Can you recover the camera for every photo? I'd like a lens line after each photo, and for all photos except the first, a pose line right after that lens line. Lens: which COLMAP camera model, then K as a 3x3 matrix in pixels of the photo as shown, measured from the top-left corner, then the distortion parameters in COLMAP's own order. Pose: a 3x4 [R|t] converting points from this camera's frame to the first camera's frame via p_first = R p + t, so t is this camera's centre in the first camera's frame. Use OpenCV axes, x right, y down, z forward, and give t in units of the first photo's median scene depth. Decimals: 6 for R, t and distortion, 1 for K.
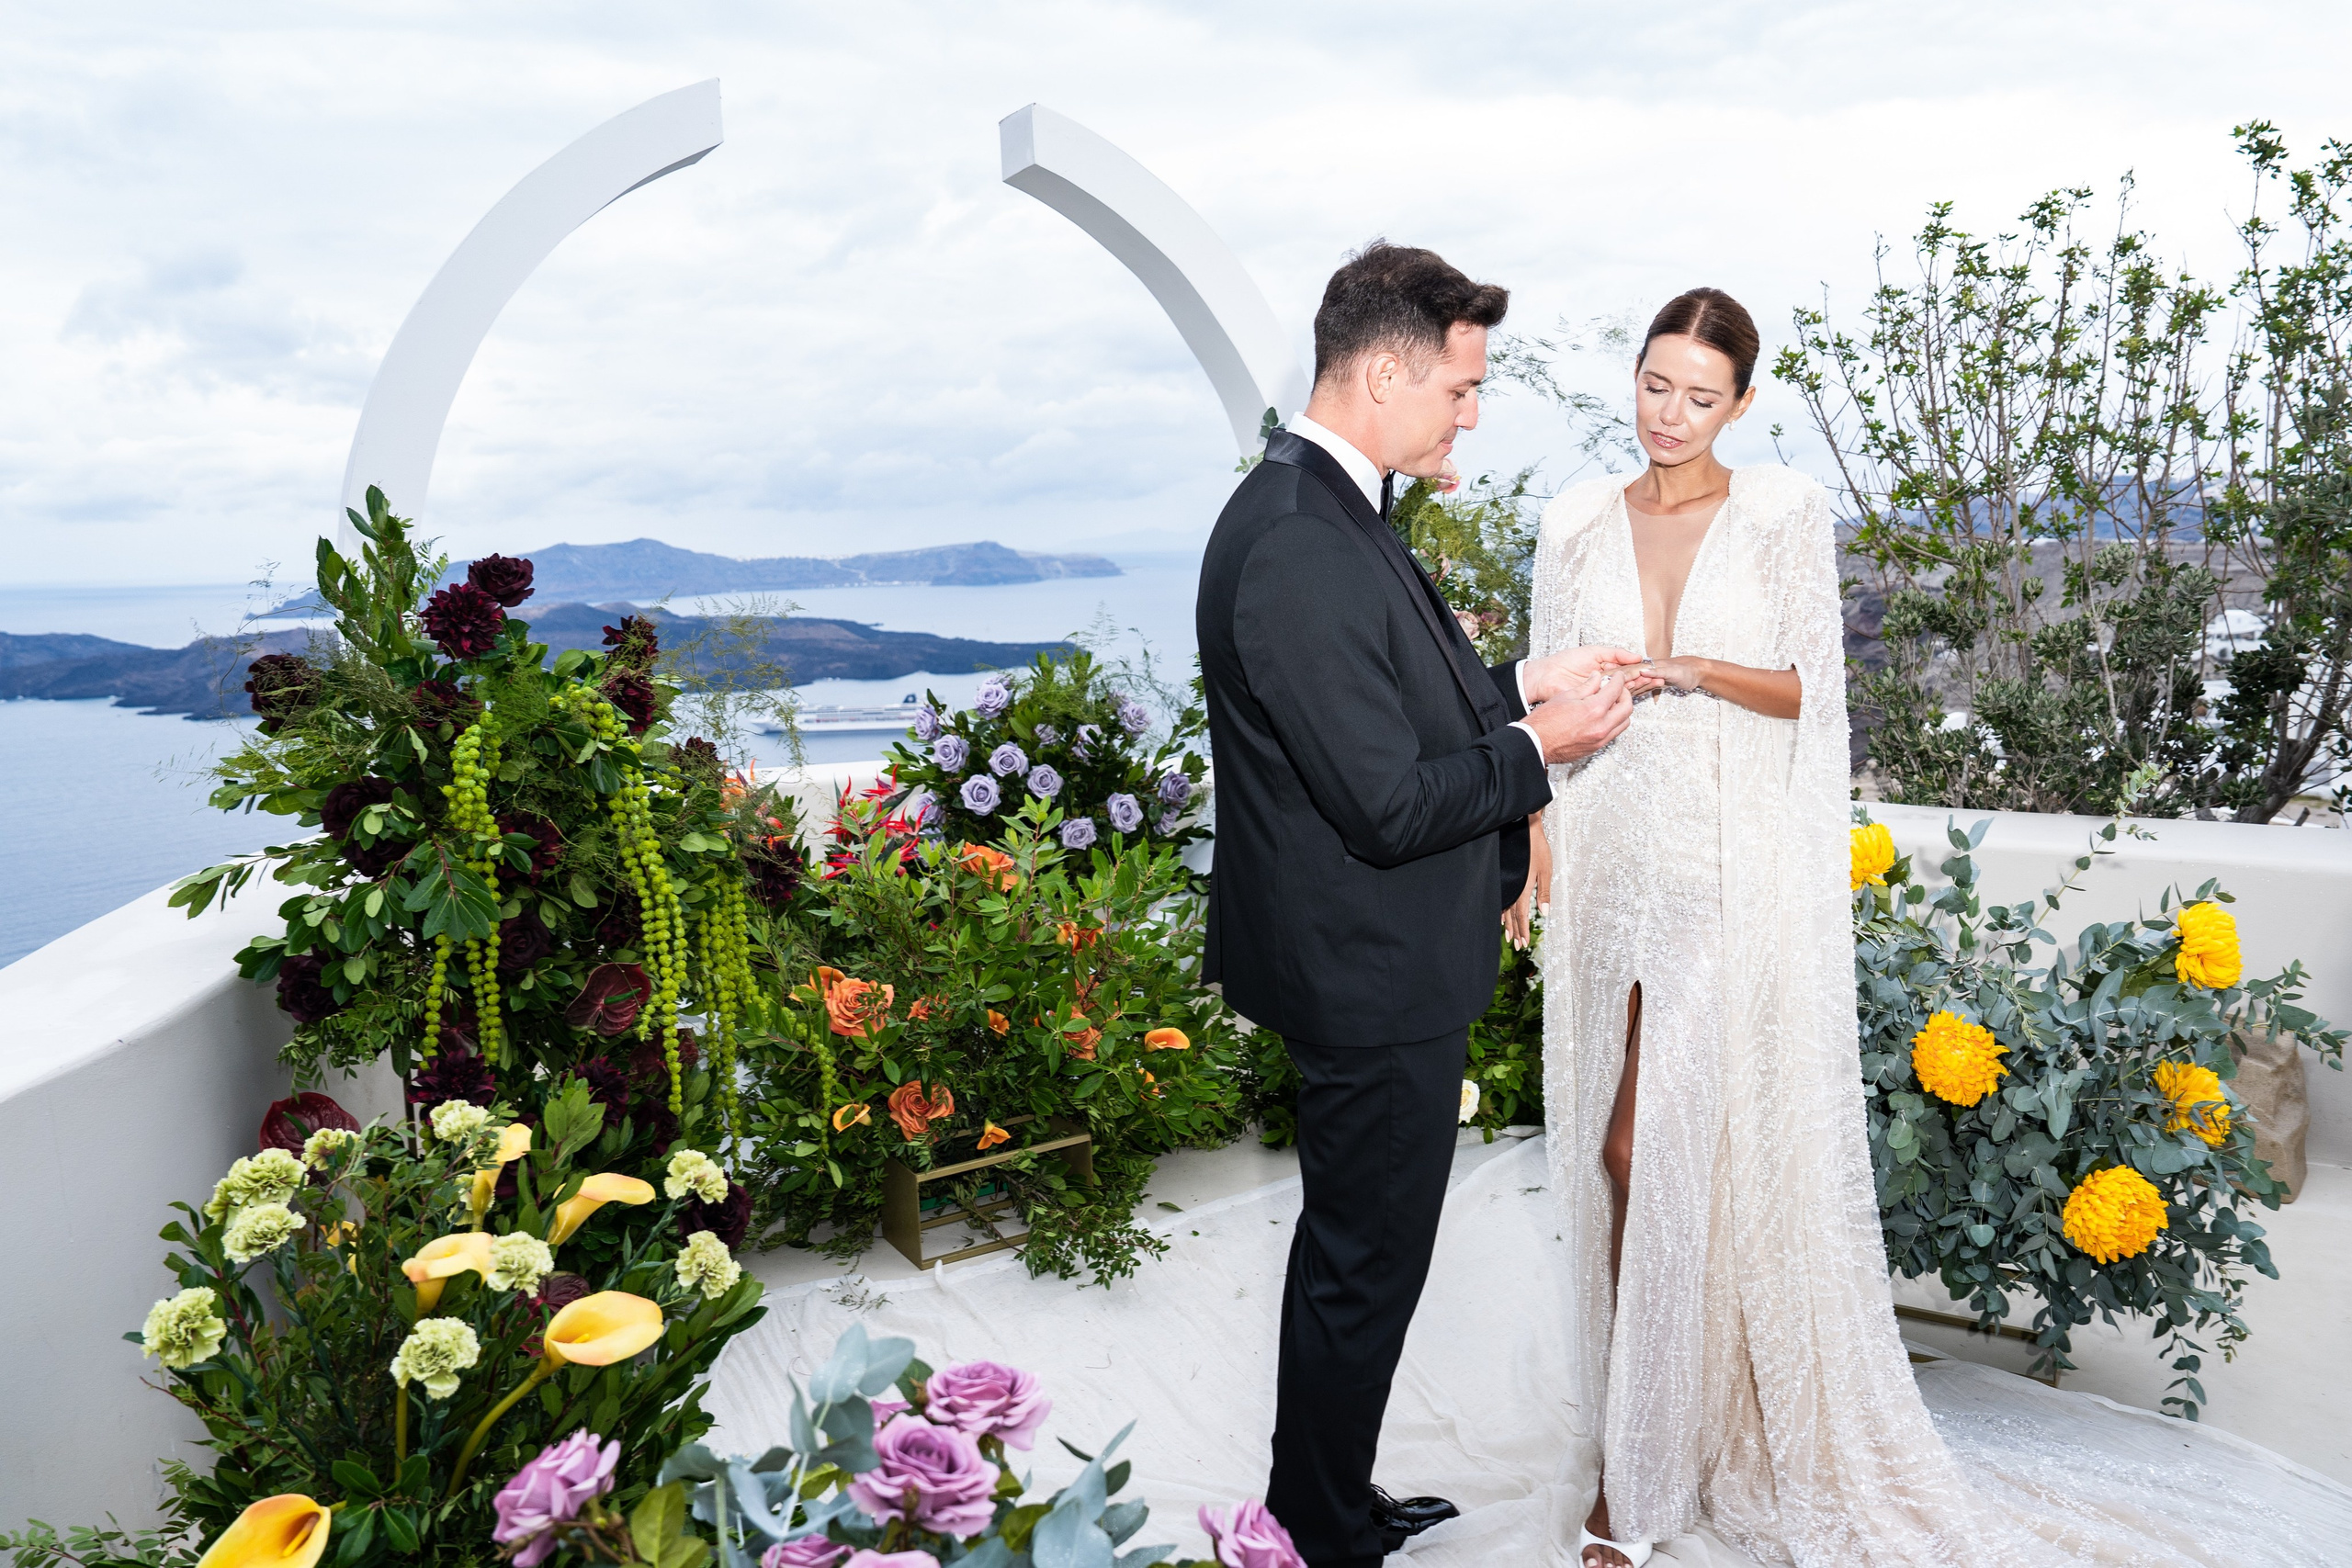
lens RADIAL K [[1750.6, 0, 1279.1], [0, 1750.6, 711.1], [0, 0, 1]] dist [-0.115185, 0.085703]
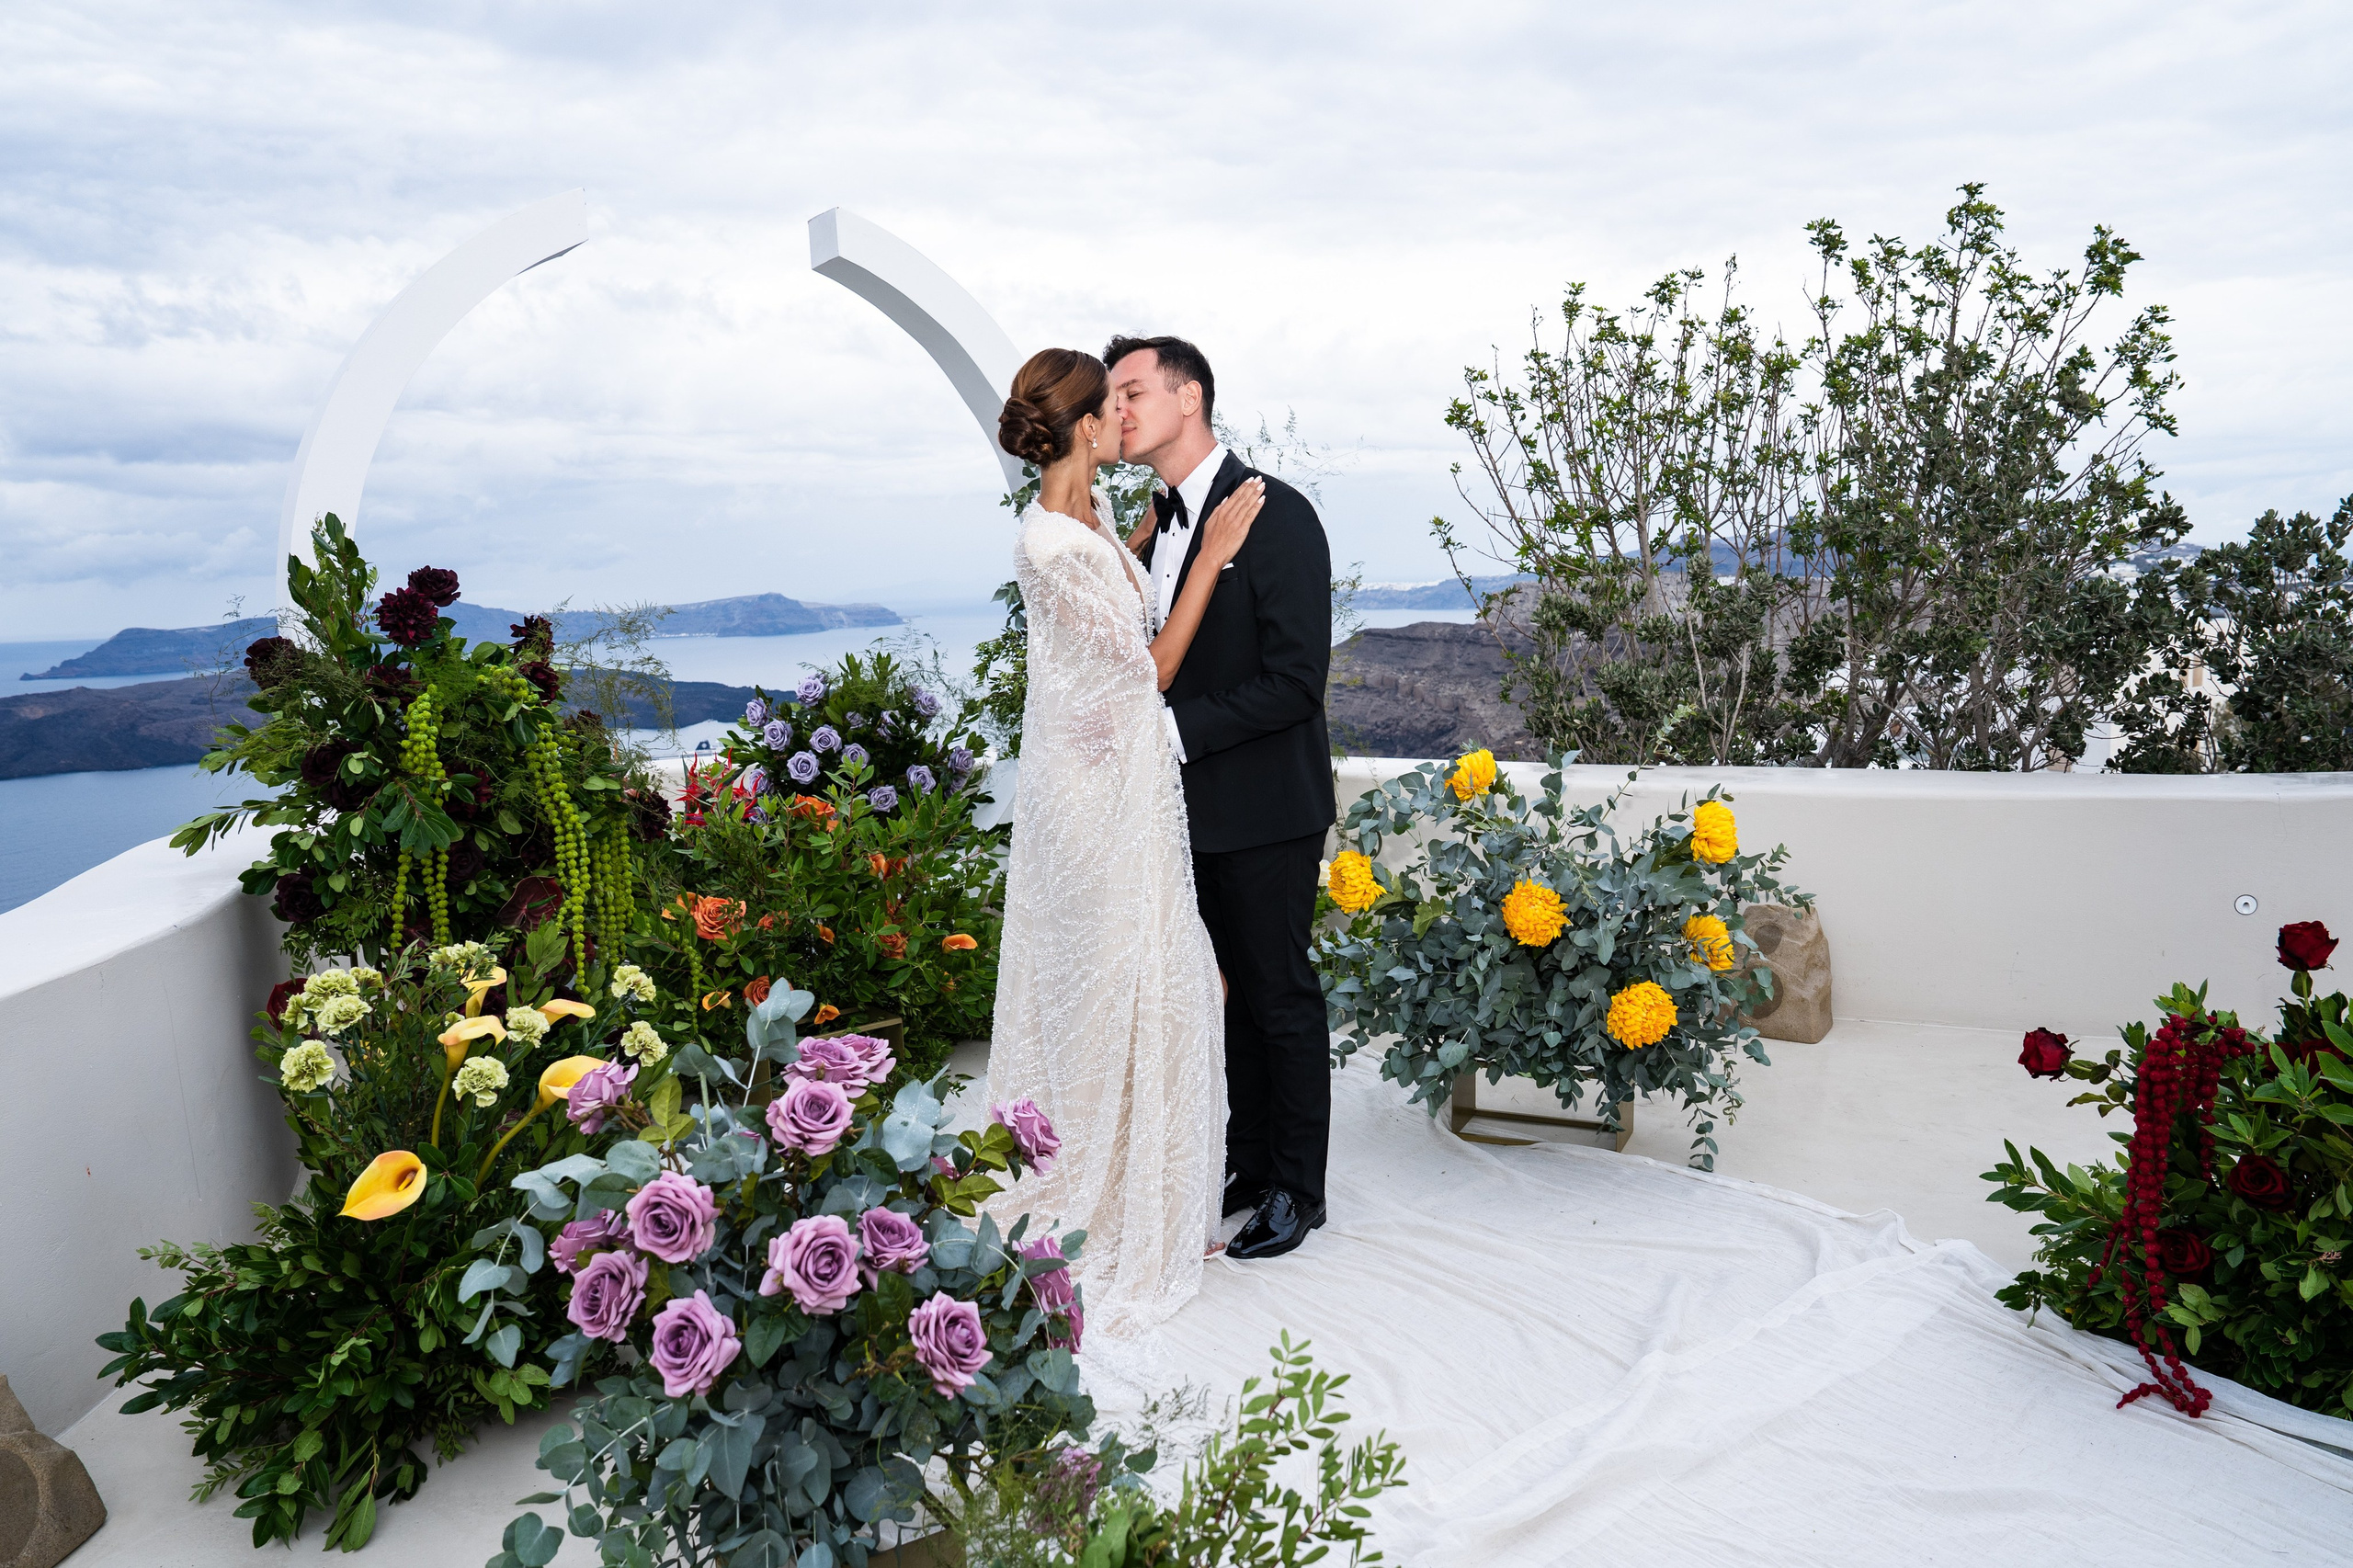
lens RADIAL K [[1675.2, 0, 1212.0], [0, 1675.2, 792.2], [0, 0, 1]] dist [-0.113372, 0.059963]
pose [[0.995536, -0.021114, 0.091989, 0.009495], [0.018963, 0.999527, 0.024192, 0.051804], [-0.092456, -0.022340, 0.995466, -0.240070]]
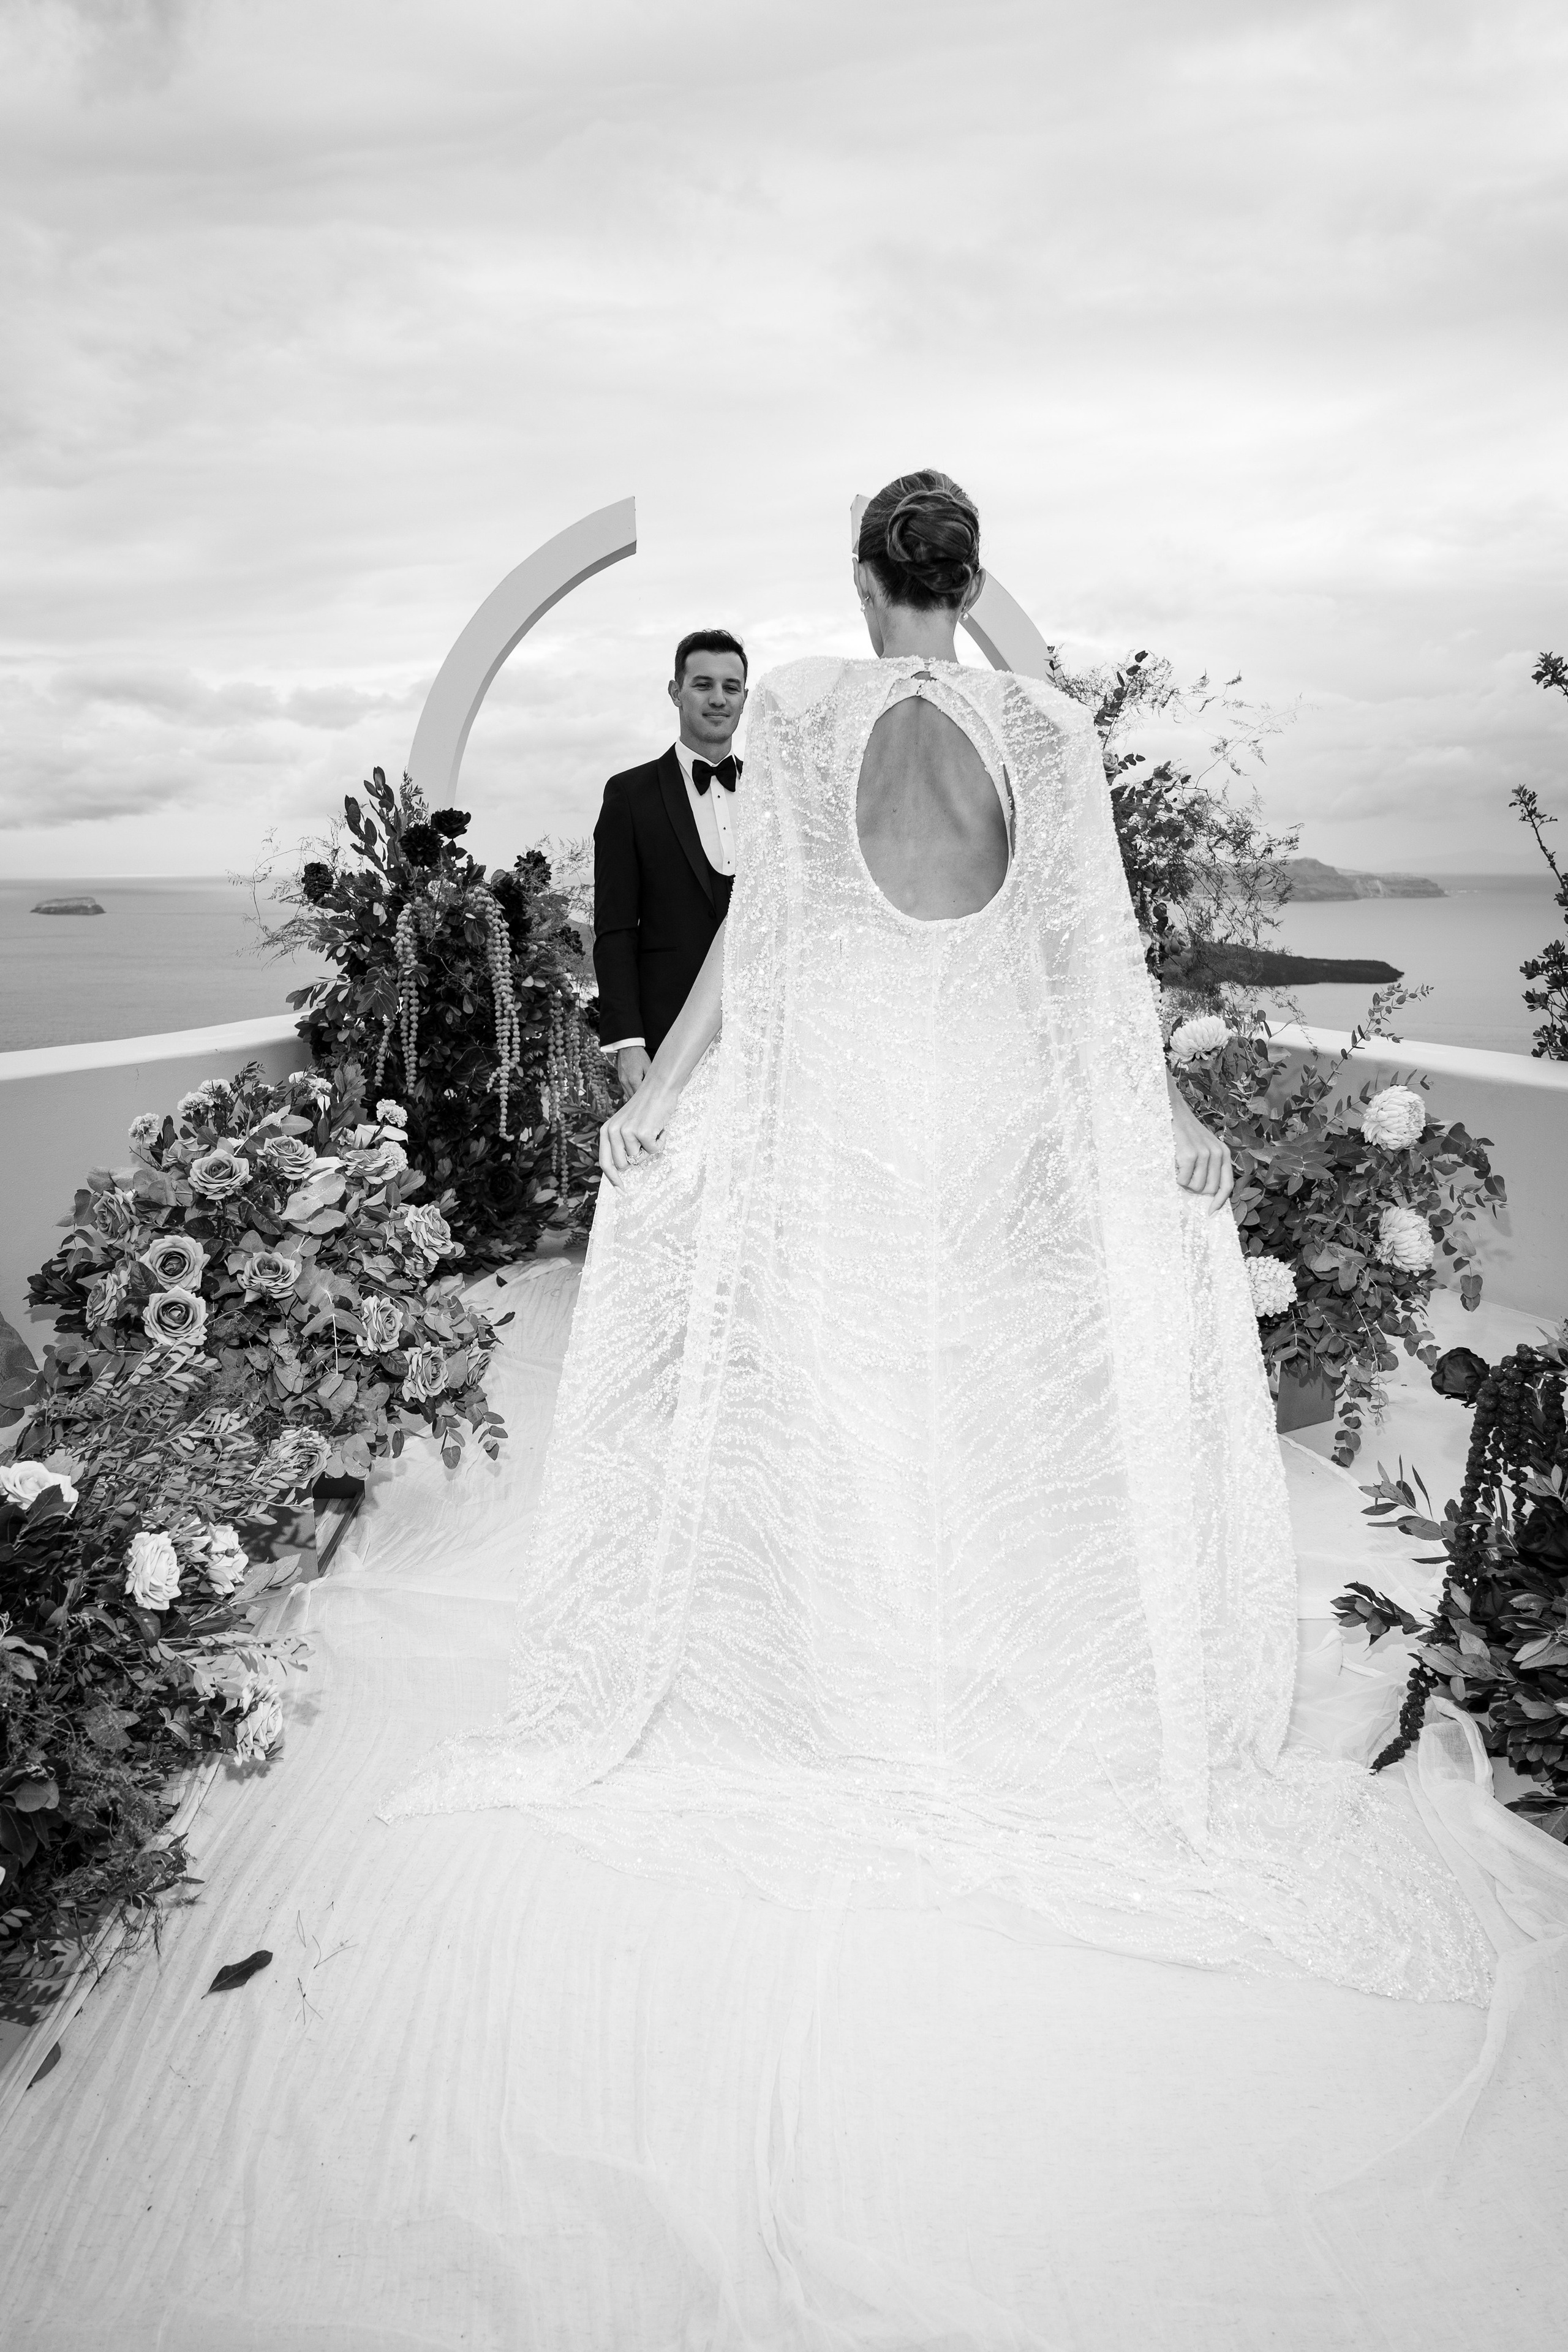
lens RADIAL K [[1674.5, 0, 803.5], [0, 1674.5, 1185.8], [0, 0, 1]] dist [-0.113372, 0.059963]
pose [[0.885836, 0.114504, -0.449649, 0.555884], [-0.069495, 0.990883, 0.115420, 0.057710], [0.458765, -0.070994, 0.885717, -0.281105]]
